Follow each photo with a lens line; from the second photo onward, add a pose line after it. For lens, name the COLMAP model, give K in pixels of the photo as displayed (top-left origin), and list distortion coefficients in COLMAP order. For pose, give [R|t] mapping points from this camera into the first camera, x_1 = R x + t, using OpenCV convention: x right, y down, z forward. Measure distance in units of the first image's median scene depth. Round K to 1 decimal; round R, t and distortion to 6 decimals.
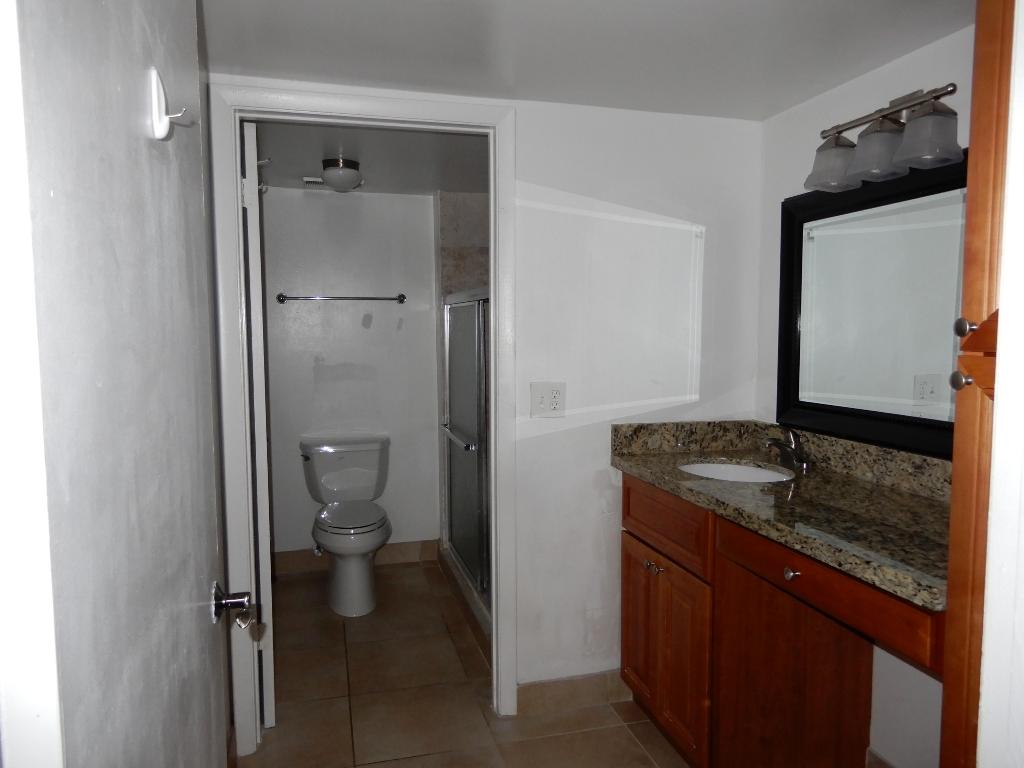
lens RADIAL K [[725.9, 0, 513.2], [0, 725.9, 385.7], [0, 0, 1]] dist [0.002819, -0.001606]
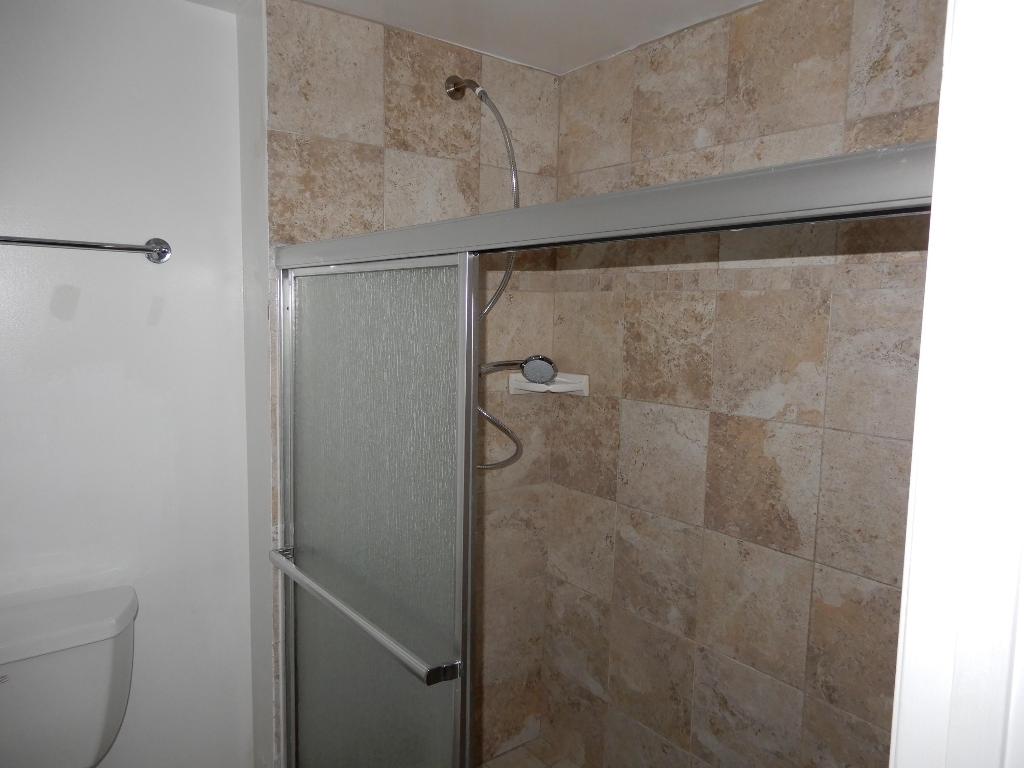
lens RADIAL K [[725.9, 0, 505.1], [0, 725.9, 379.5], [0, 0, 1]] dist [0.002819, -0.001606]
pose [[0.921330, -0.013924, 0.388532, -0.125385], [0.003104, 0.999590, 0.028462, -0.053570], [-0.388769, -0.025017, 0.920995, 0.506018]]
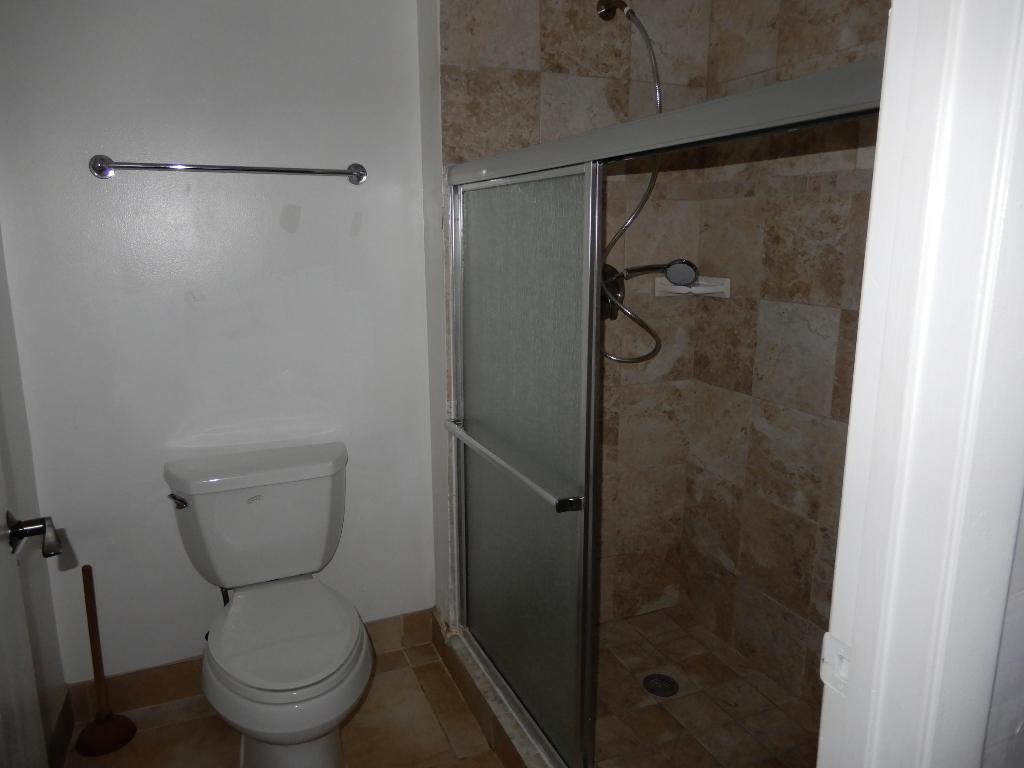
lens RADIAL K [[725.9, 0, 504.9], [0, 725.9, 381.2], [0, 0, 1]] dist [0.002819, -0.001606]
pose [[0.989026, -0.027158, 0.145227, -0.121369], [0.007599, 0.991010, 0.133571, -0.040124], [-0.147549, -0.131002, 0.980341, 0.438827]]
